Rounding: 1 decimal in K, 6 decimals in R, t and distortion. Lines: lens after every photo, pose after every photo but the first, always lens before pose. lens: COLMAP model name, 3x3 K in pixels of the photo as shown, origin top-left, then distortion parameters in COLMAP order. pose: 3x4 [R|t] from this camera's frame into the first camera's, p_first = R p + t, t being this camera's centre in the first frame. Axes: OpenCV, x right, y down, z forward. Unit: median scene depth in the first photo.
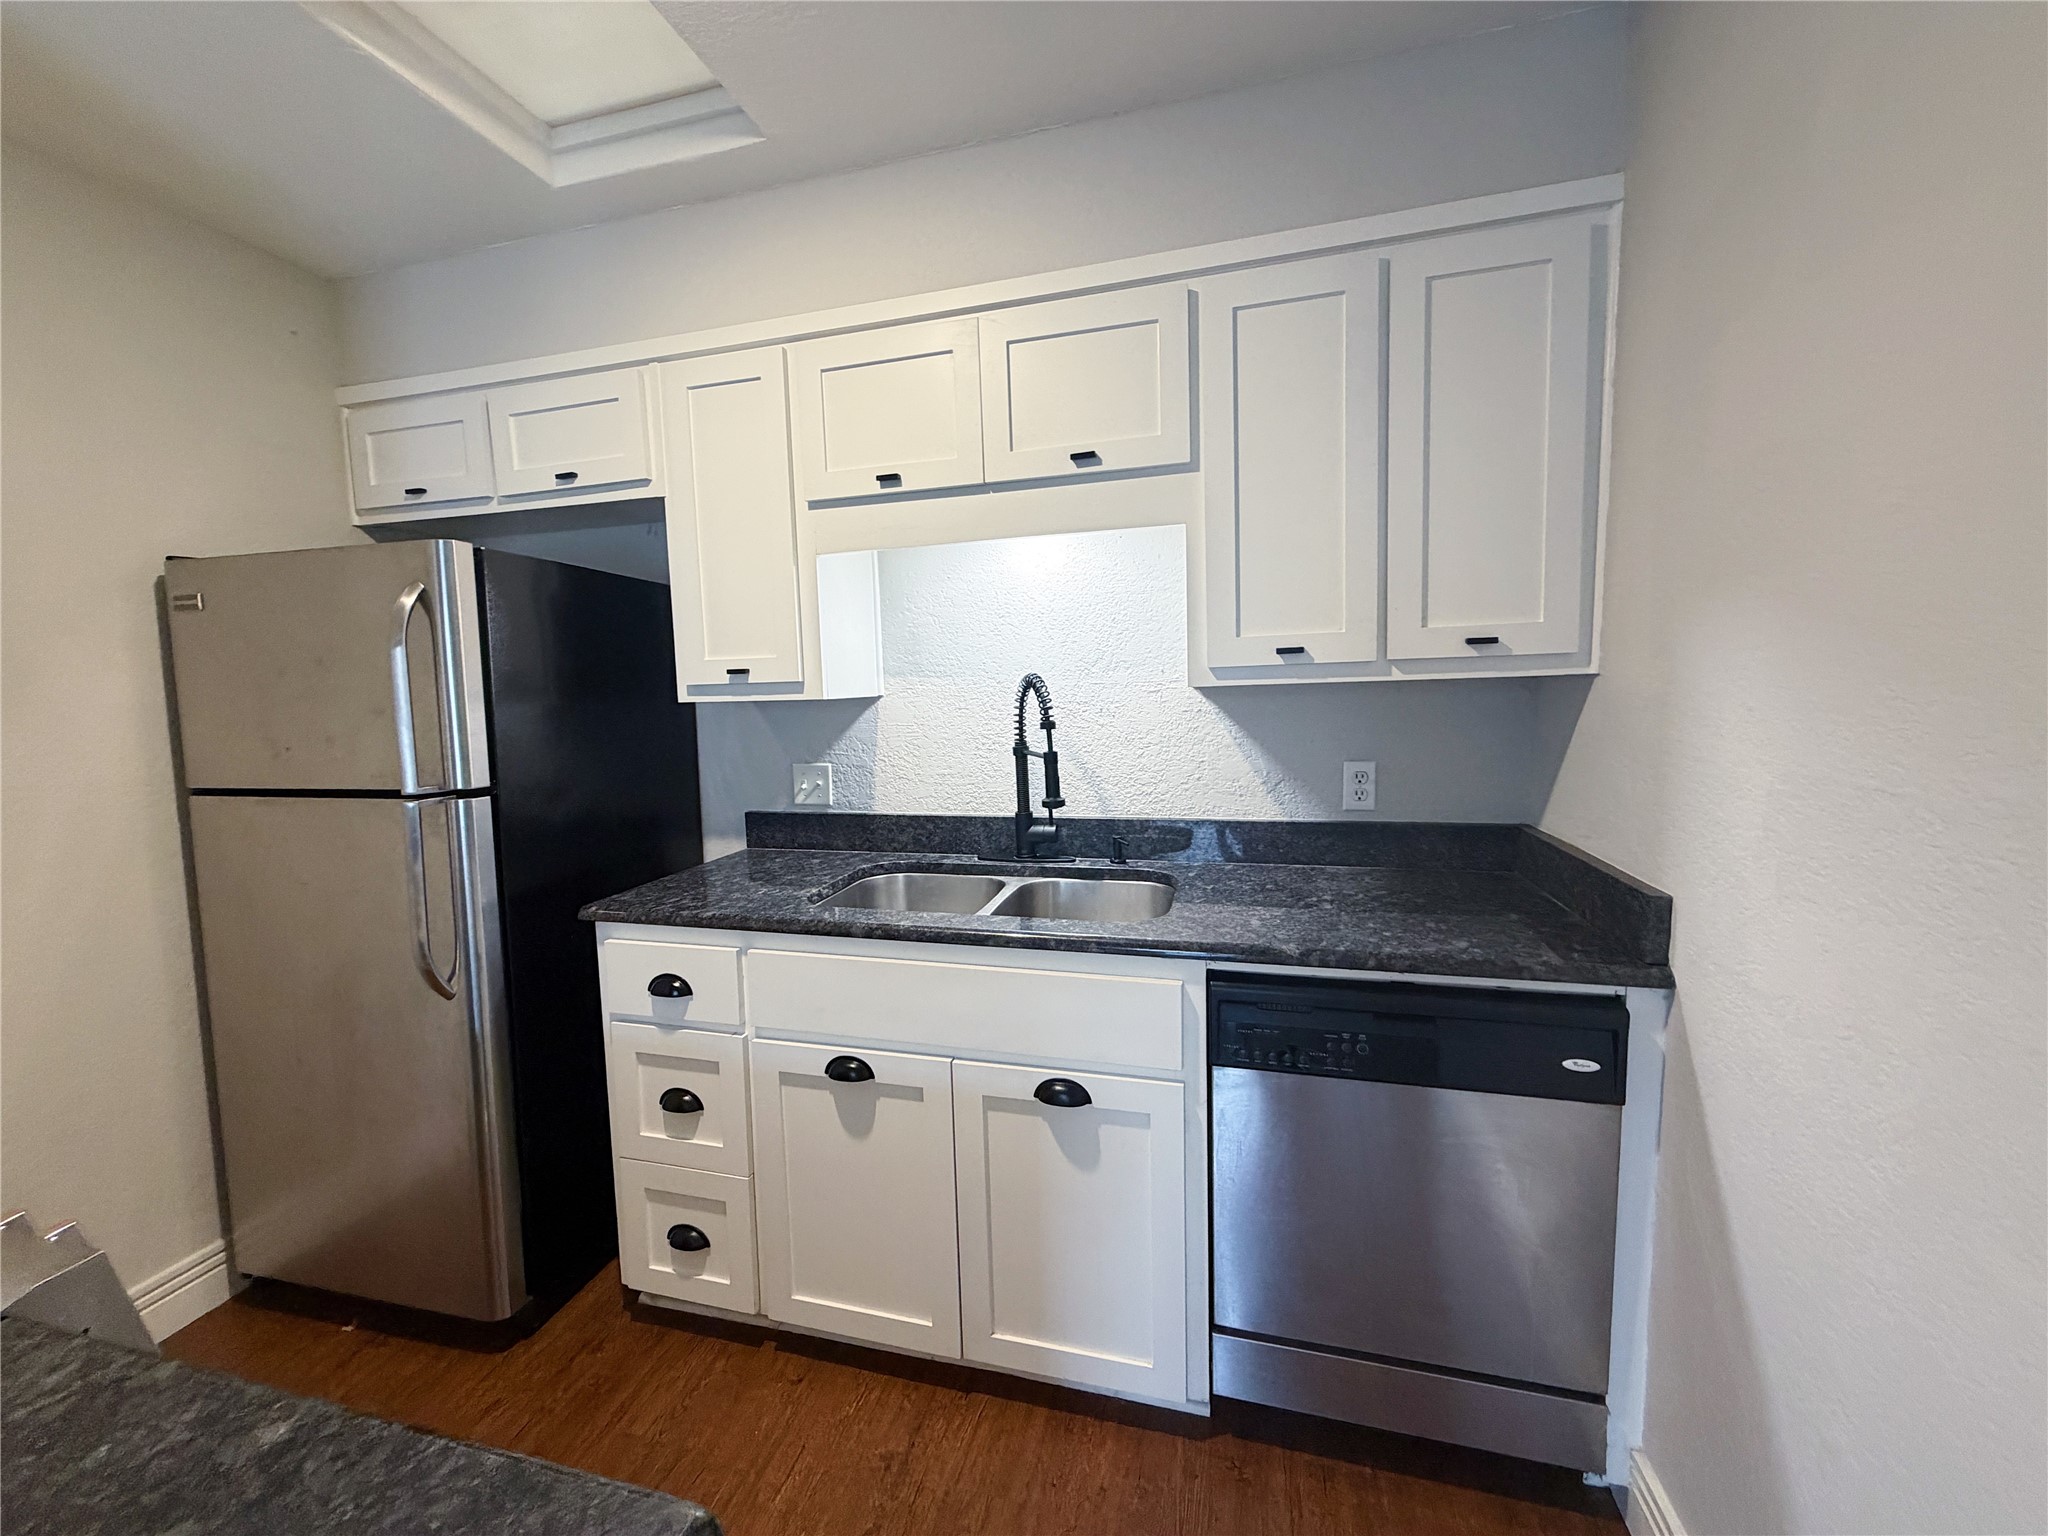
lens RADIAL K [[819.2, 0, 1013.4], [0, 819.2, 759.7], [0, 0, 1]] dist [-0.000492, -0.000088]
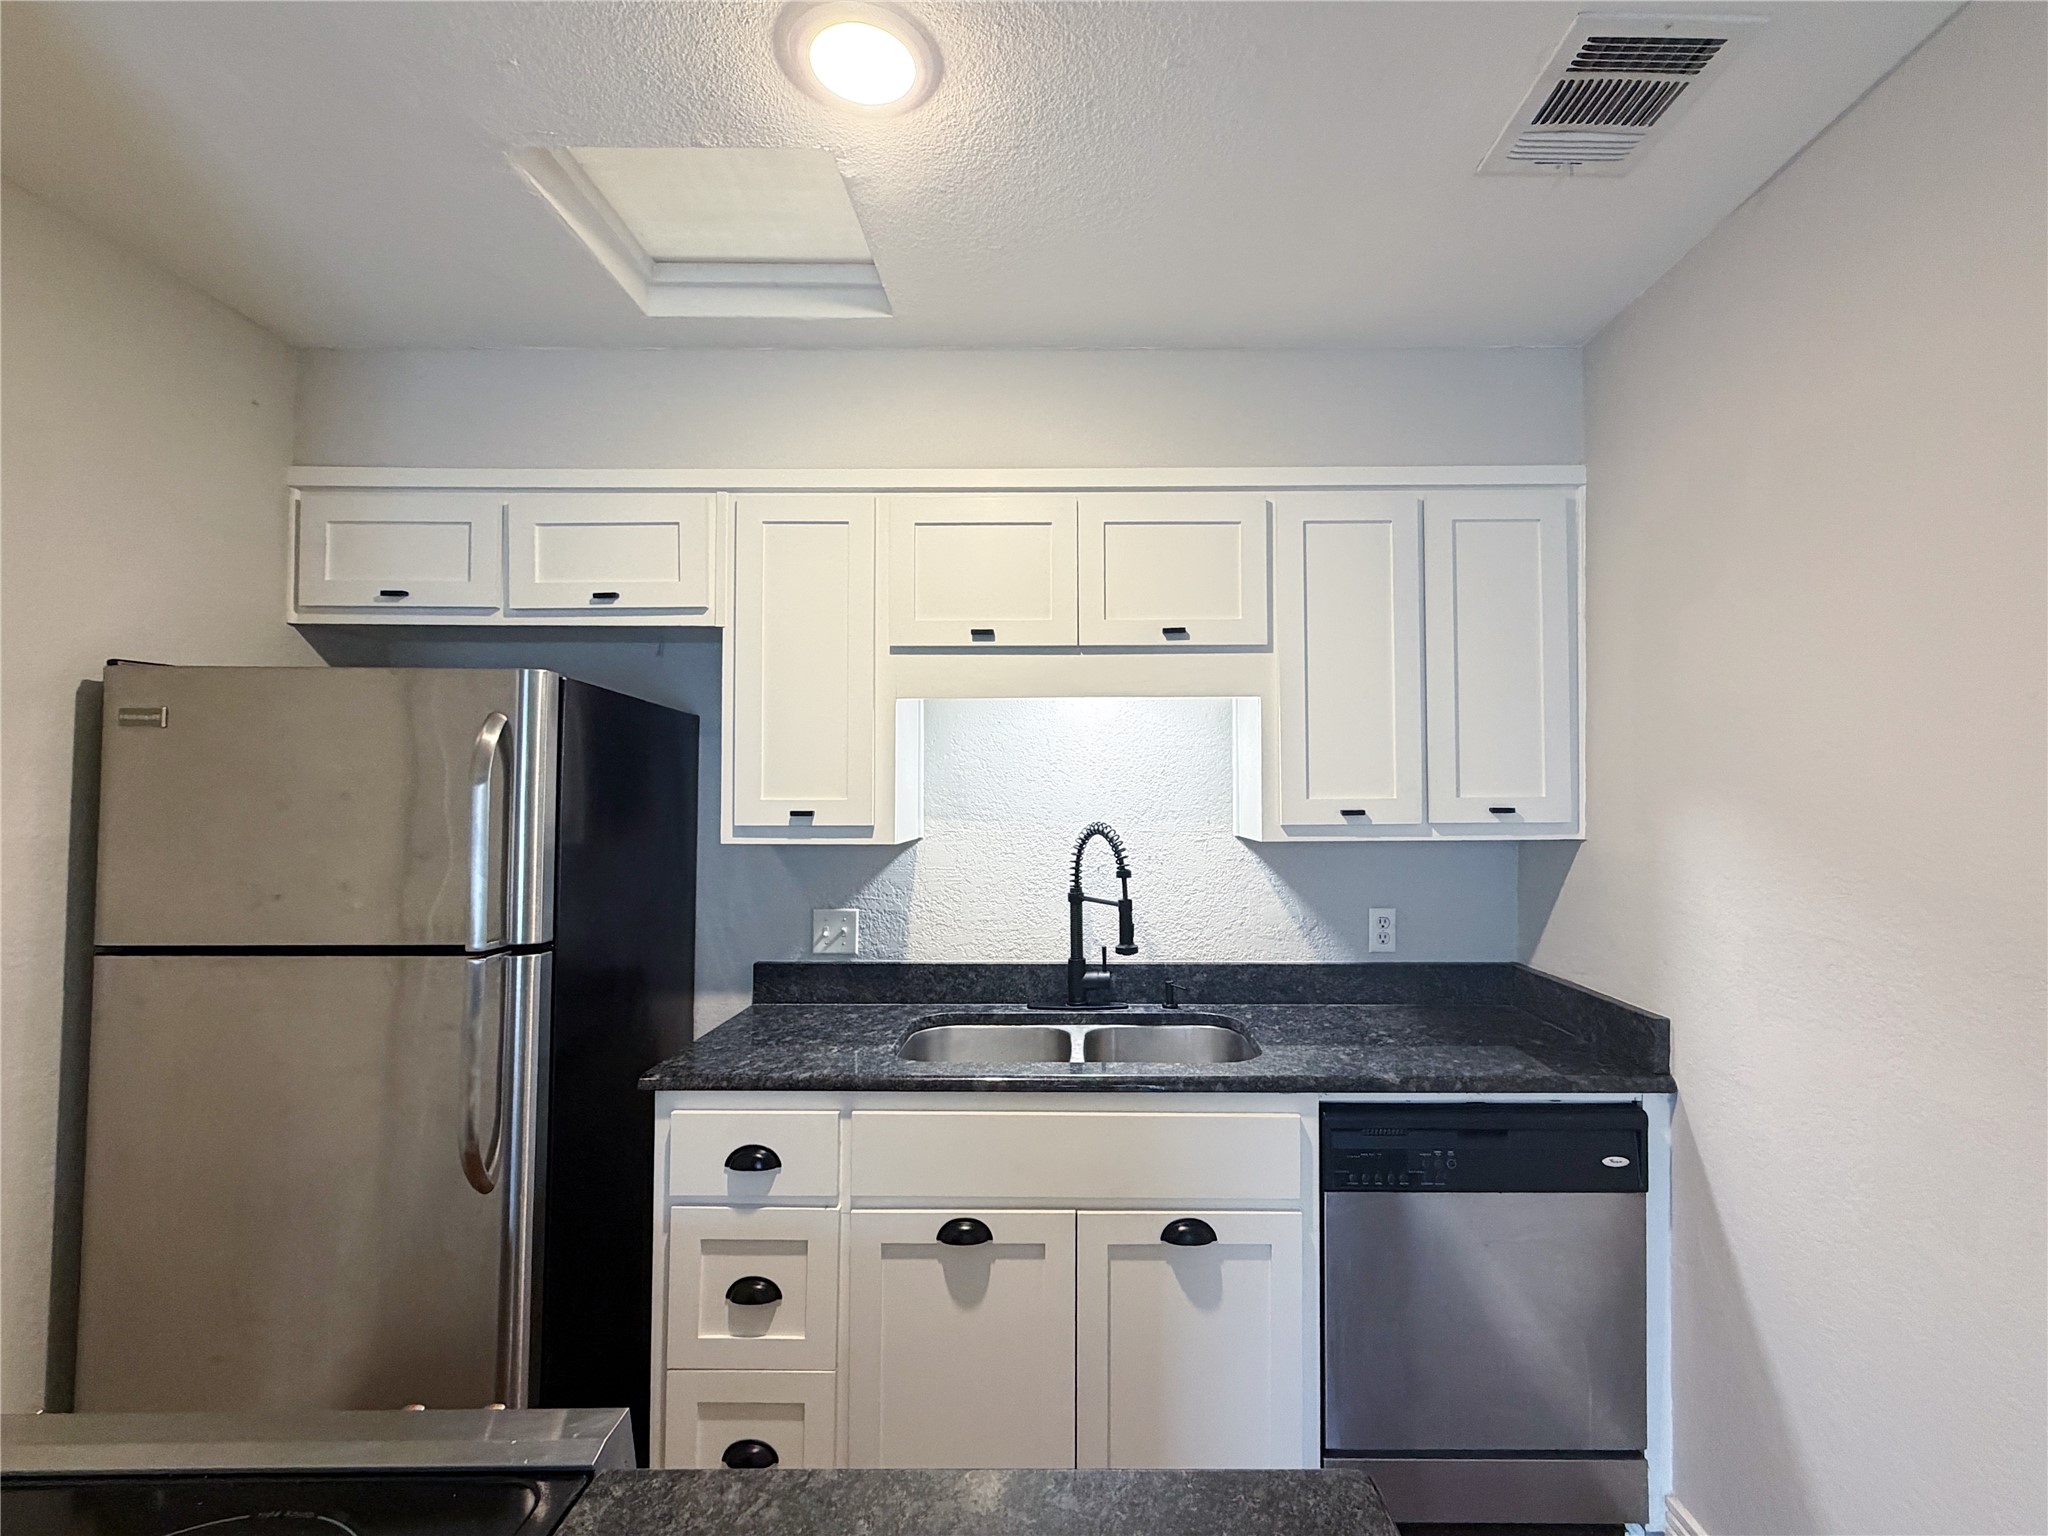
lens RADIAL K [[938.3, 0, 1083.3], [0, 938.3, 779.3], [0, 0, 1]] dist [-0.000741, 0.000286]
pose [[0.963228, 0.034551, 0.266455, -0.349278], [-0.002893, 0.992973, -0.118303, -0.021482], [-0.268670, 0.113182, 0.956560, -0.148013]]
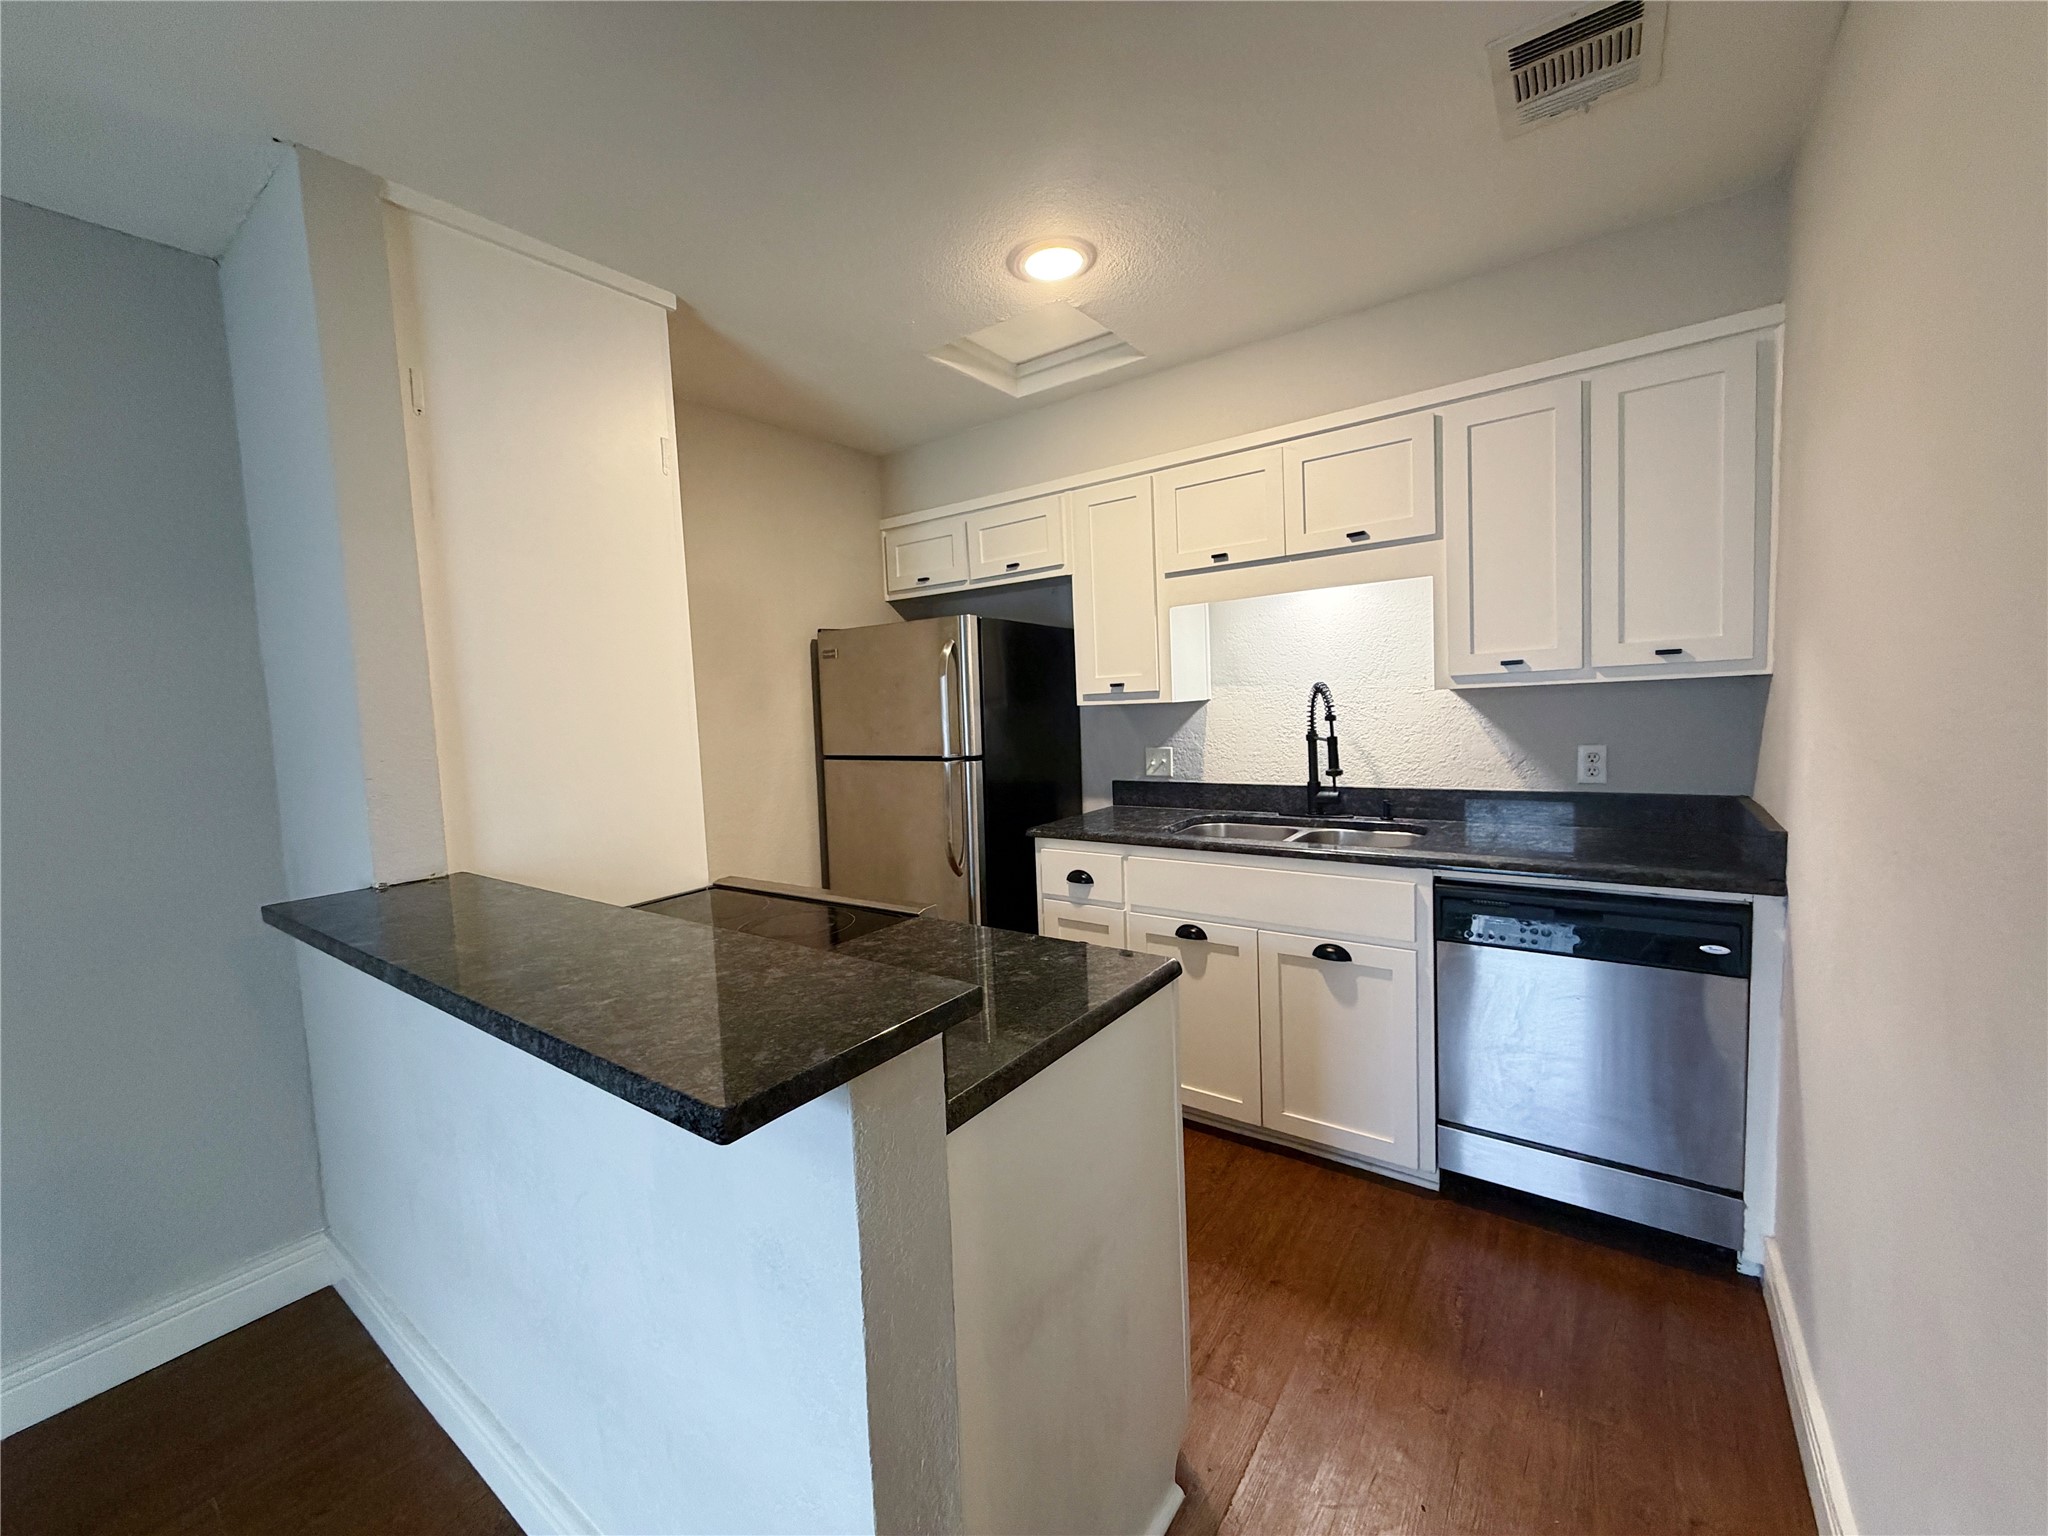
lens RADIAL K [[819.2, 0, 1013.4], [0, 819.2, 759.7], [0, 0, 1]] dist [-0.000492, -0.000088]
pose [[0.933062, 0.011573, -0.359529, 0.043325], [-0.014182, 0.999889, -0.004621, 0.048294], [0.359435, 0.009411, 0.933123, -0.571944]]
